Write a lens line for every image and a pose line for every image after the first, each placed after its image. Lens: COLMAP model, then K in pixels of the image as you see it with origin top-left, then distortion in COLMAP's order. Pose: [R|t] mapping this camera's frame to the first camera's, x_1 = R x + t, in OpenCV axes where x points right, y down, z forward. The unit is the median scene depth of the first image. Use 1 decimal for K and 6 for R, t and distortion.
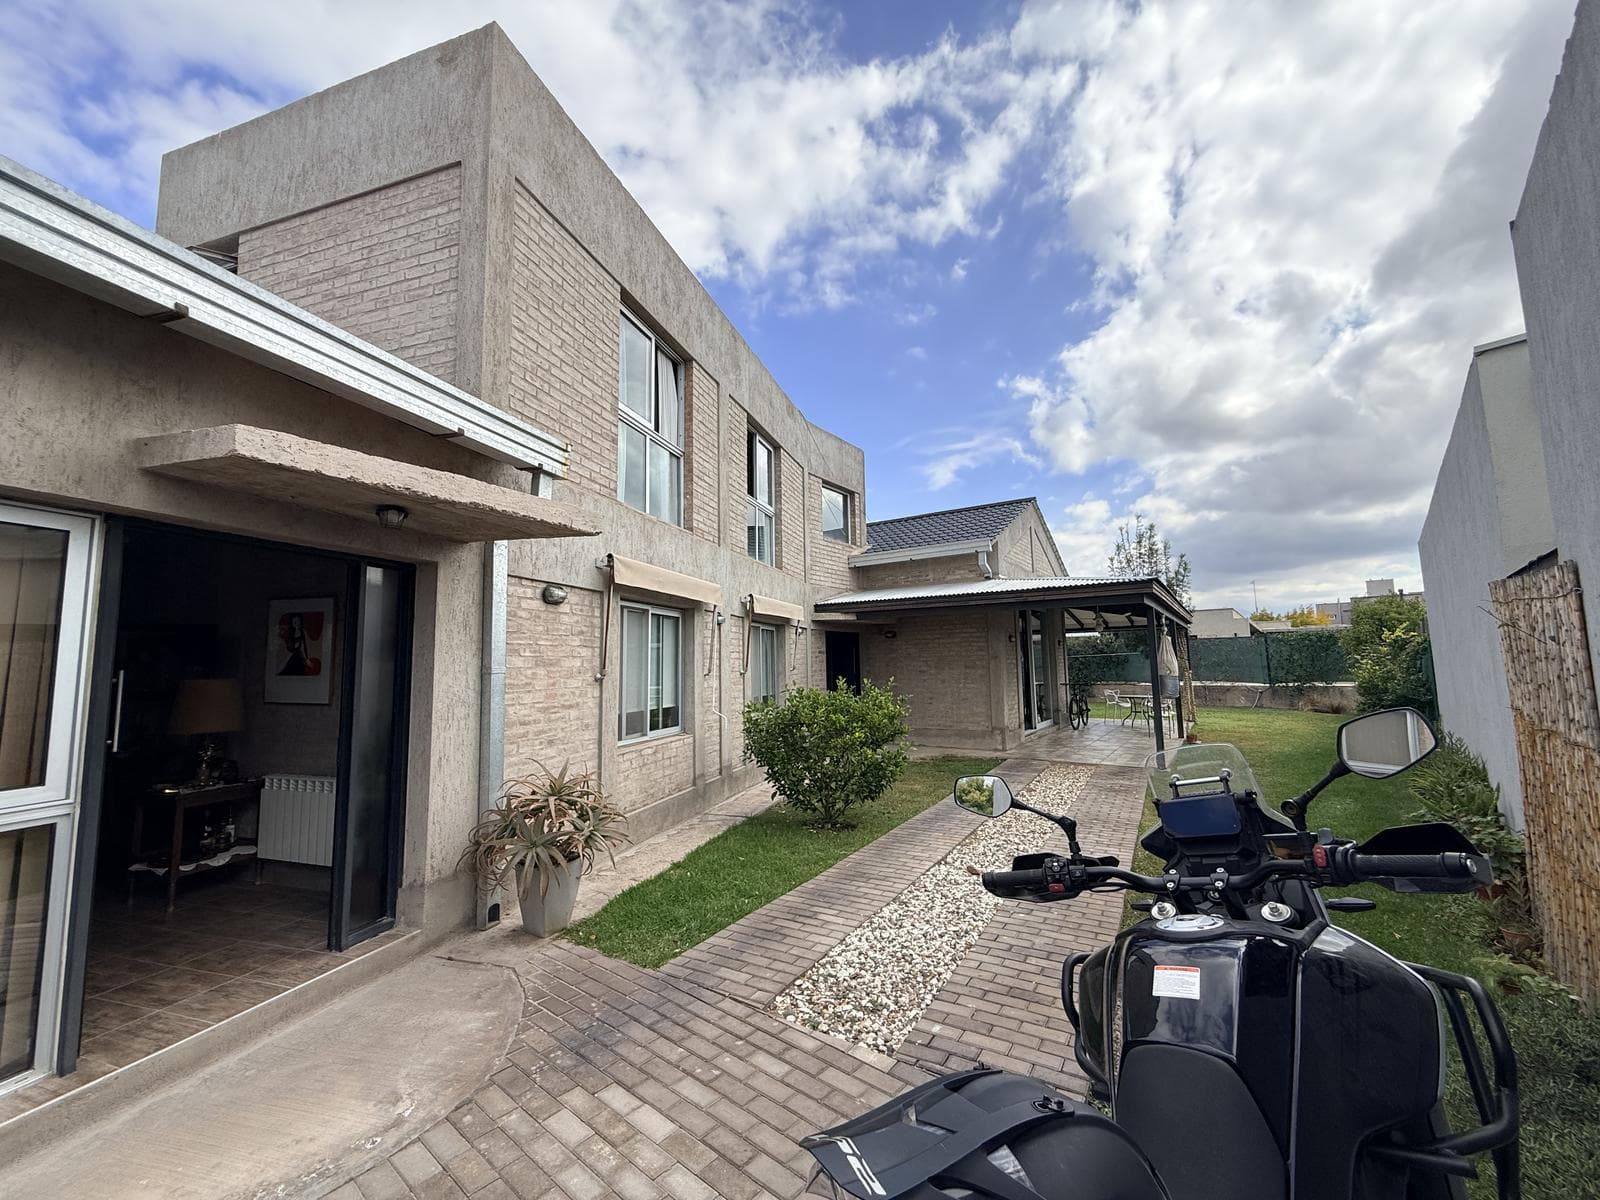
lens RADIAL K [[635.1, 0, 789.8], [0, 635.1, 601.6], [0, 0, 1]] dist [-0.001360, 0.000975]
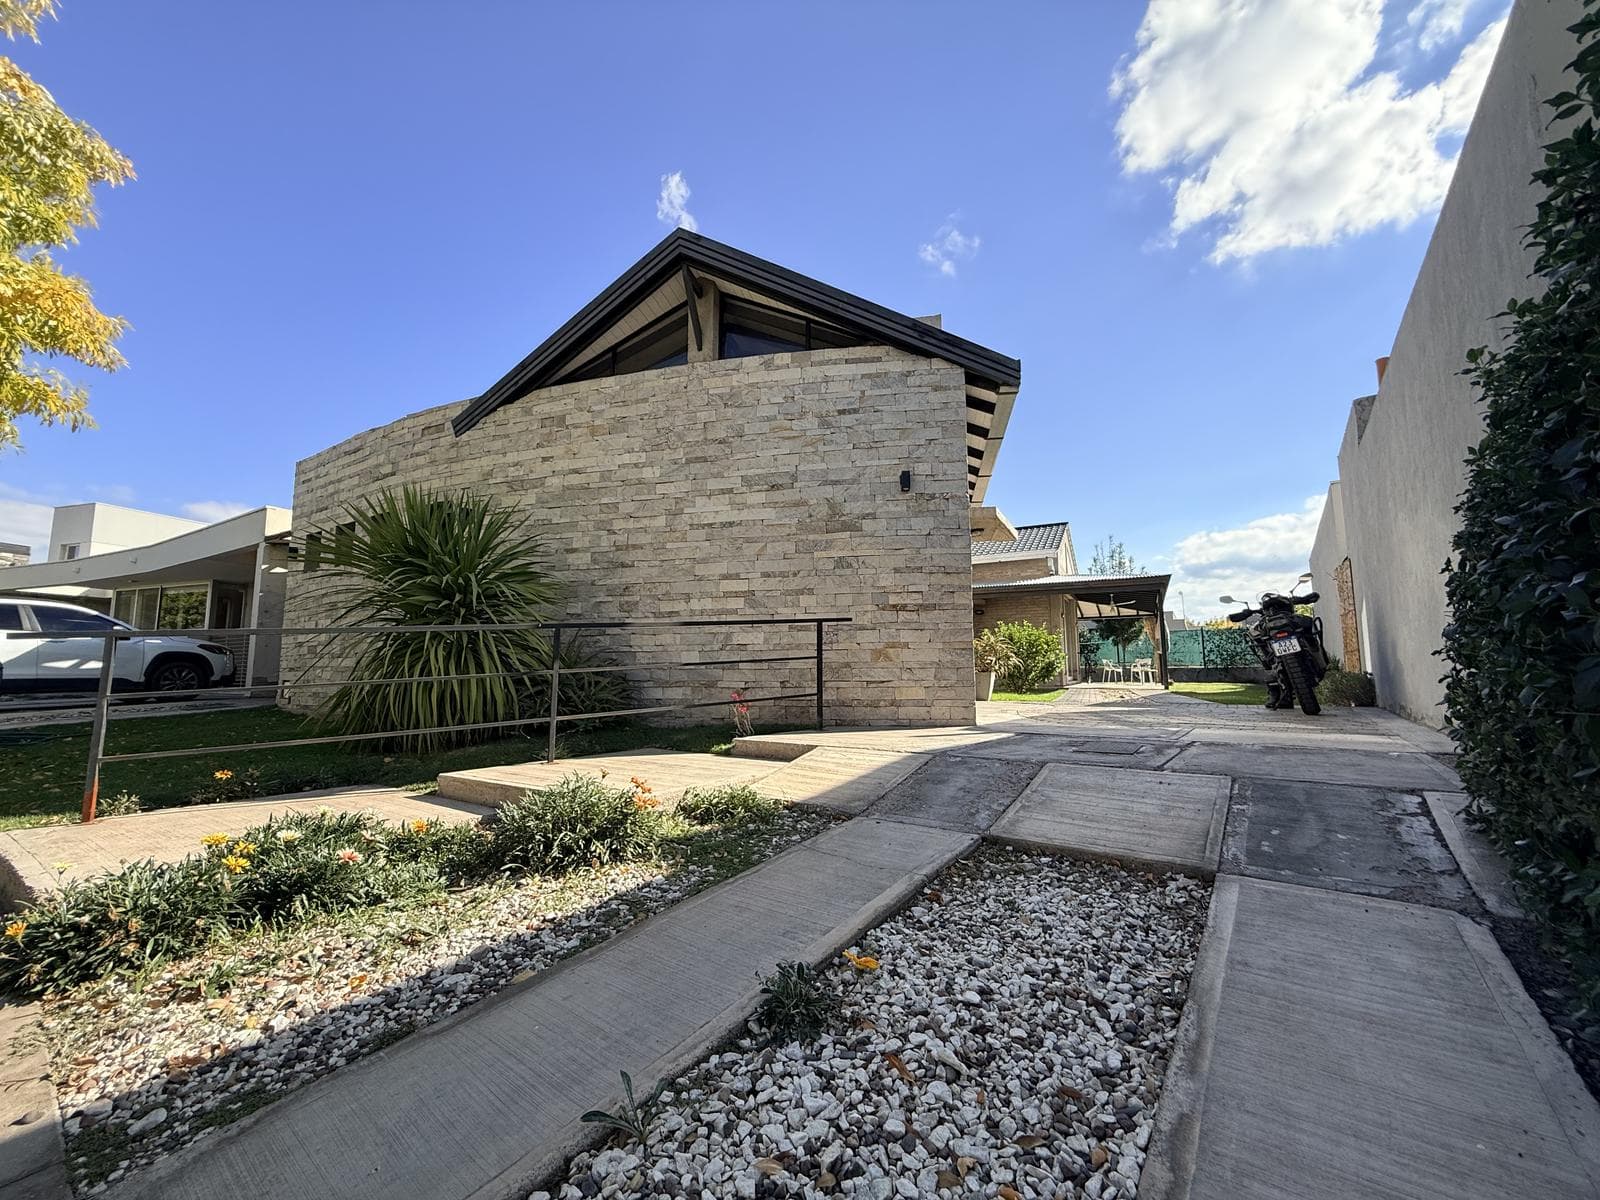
lens RADIAL K [[635.1, 0, 787.9], [0, 635.1, 595.0], [0, 0, 1]] dist [-0.001360, 0.000975]
pose [[0.994837, 0.026347, 0.098002, -1.122445], [-0.024174, 0.999437, -0.023287, 0.147418], [-0.098560, 0.020797, 0.994914, -1.118010]]
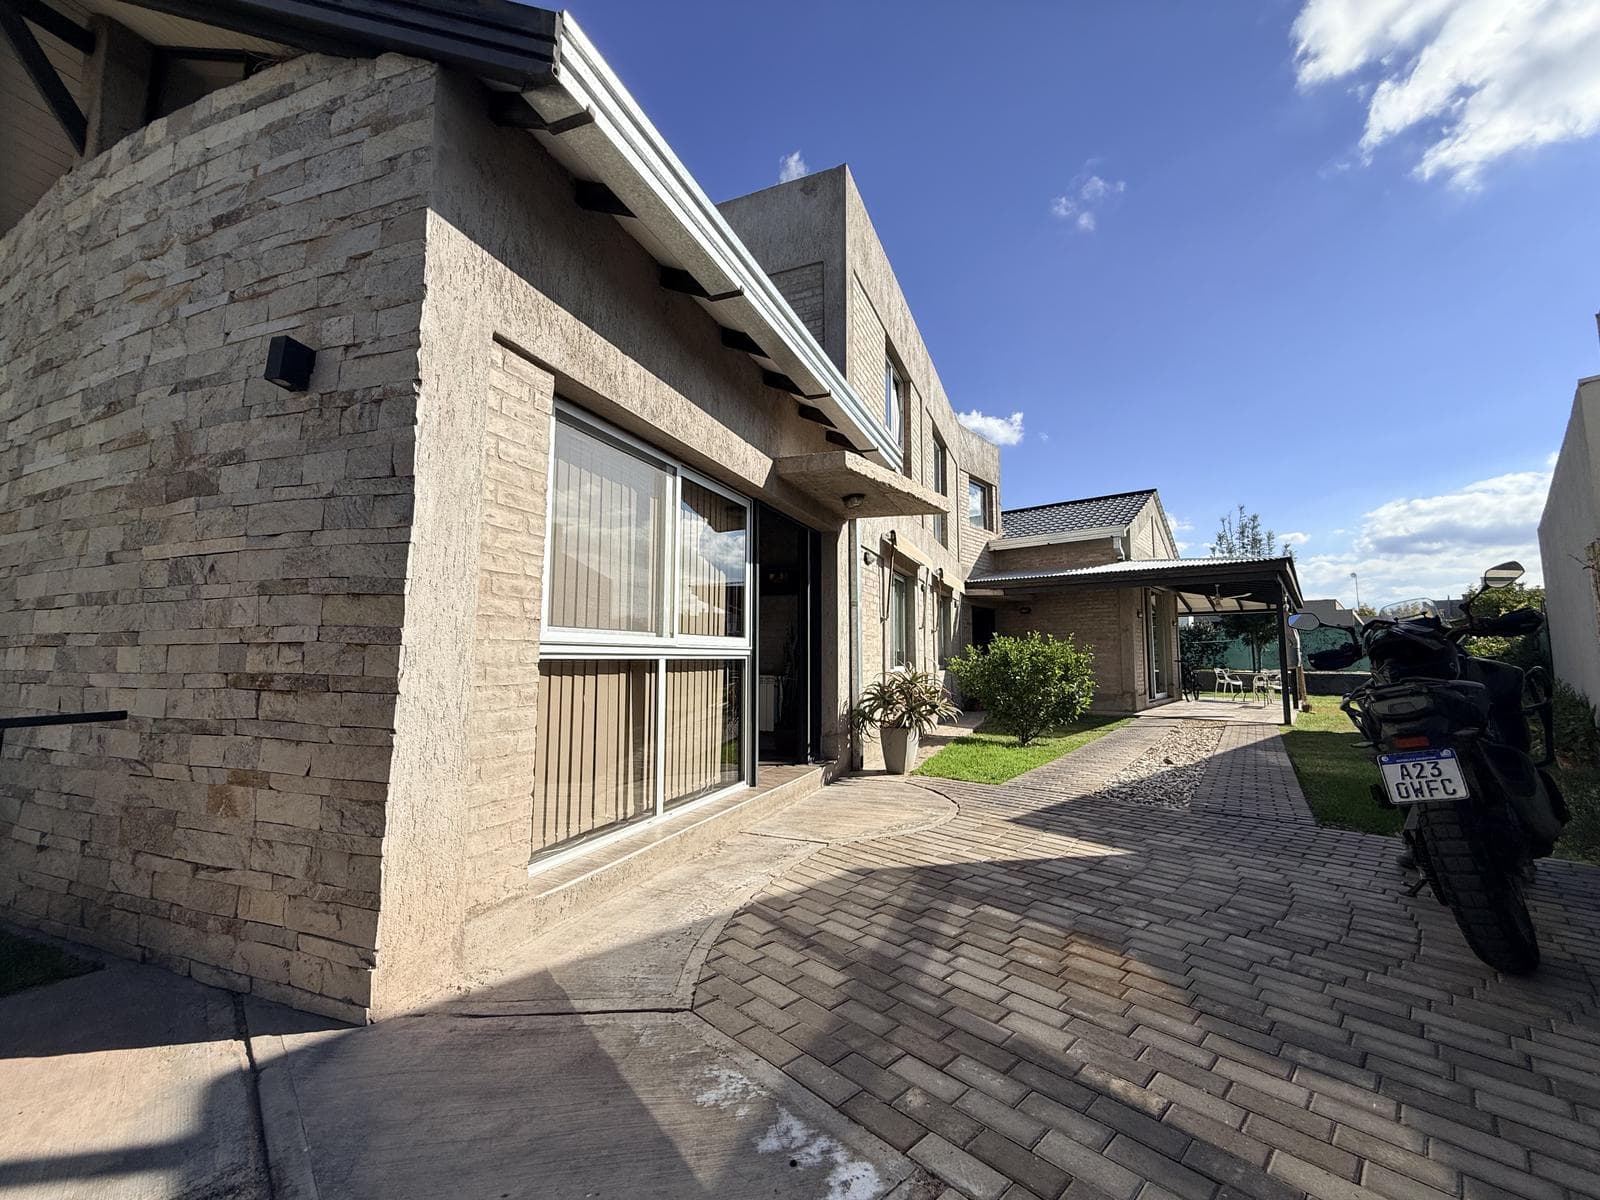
lens RADIAL K [[635.1, 0, 792.4], [0, 635.1, 599.3], [0, 0, 1]] dist [-0.001360, 0.000975]
pose [[0.996057, 0.013824, -0.087634, -0.403993], [-0.013100, 0.999875, 0.008839, 0.071035], [0.087745, -0.007656, 0.996114, -0.431140]]
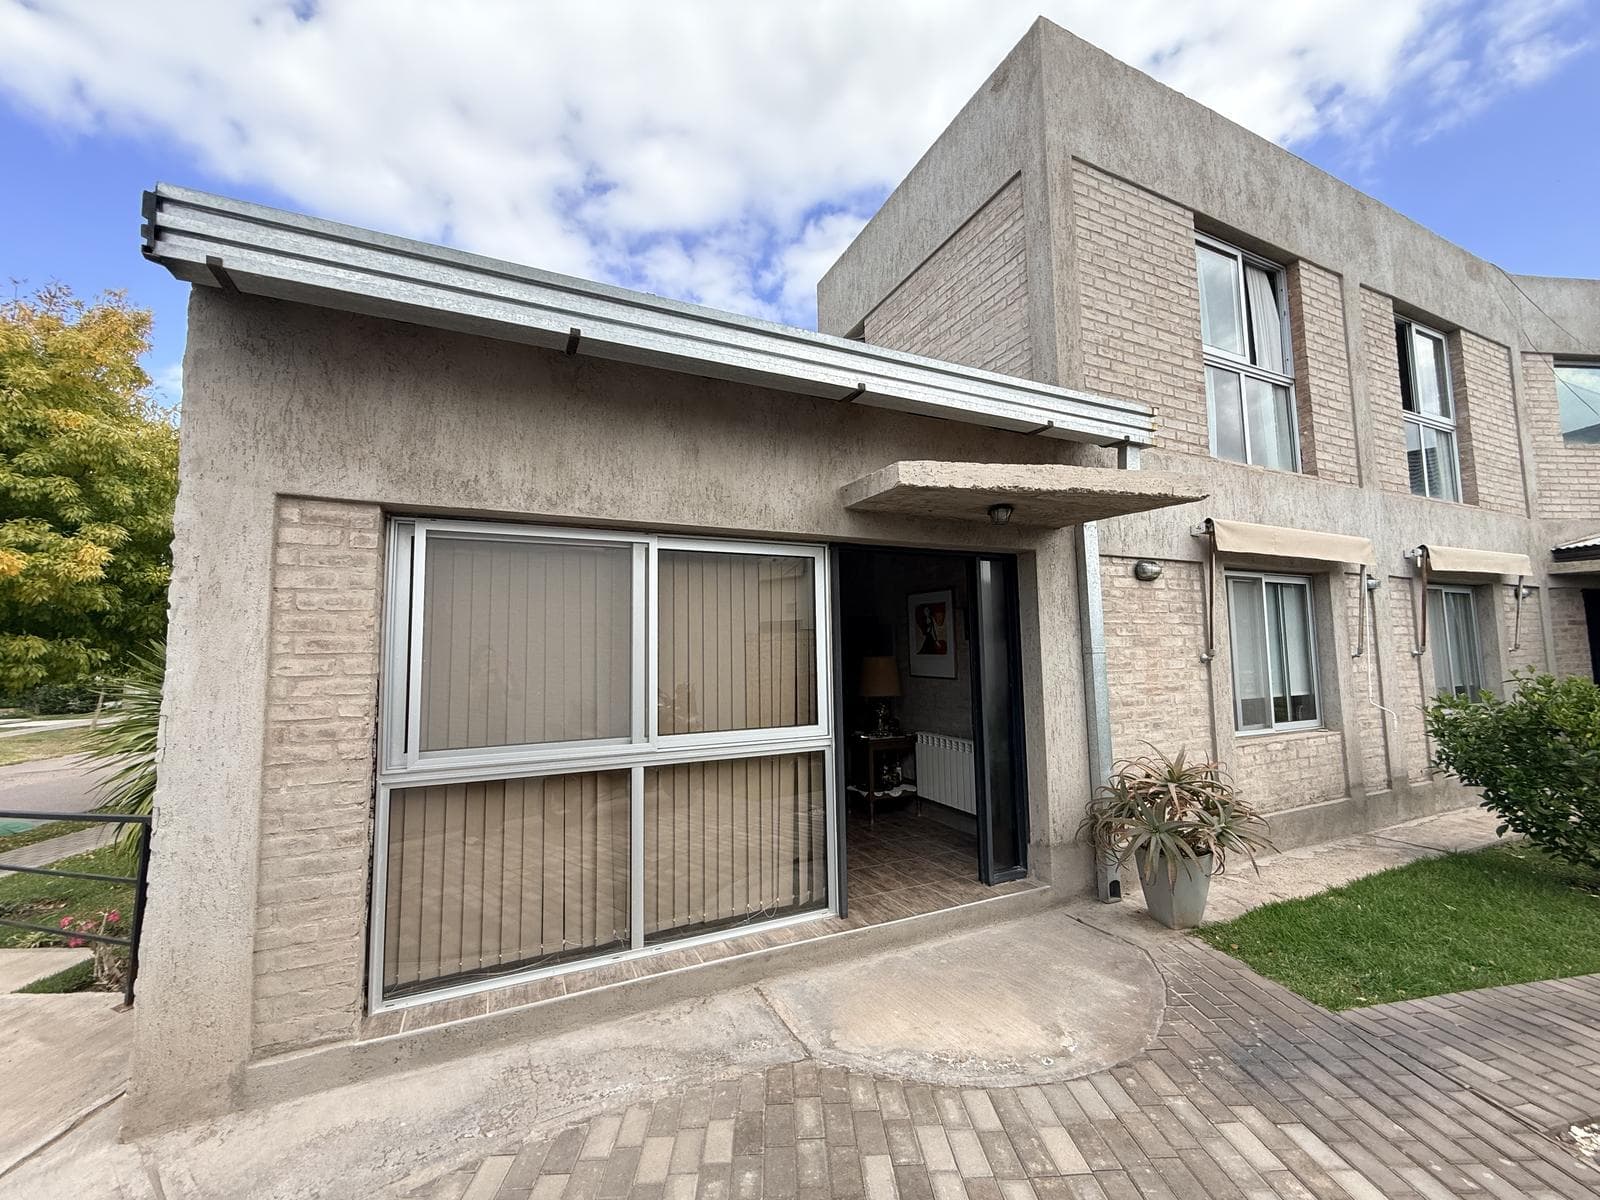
lens RADIAL K [[635.1, 0, 798.5], [0, 635.1, 600.2], [0, 0, 1]] dist [-0.001360, 0.000975]
pose [[0.679818, -0.057346, -0.731135, -0.033492], [0.078180, 0.996924, -0.005500, -0.002081], [0.729201, -0.053421, 0.682211, -0.027250]]
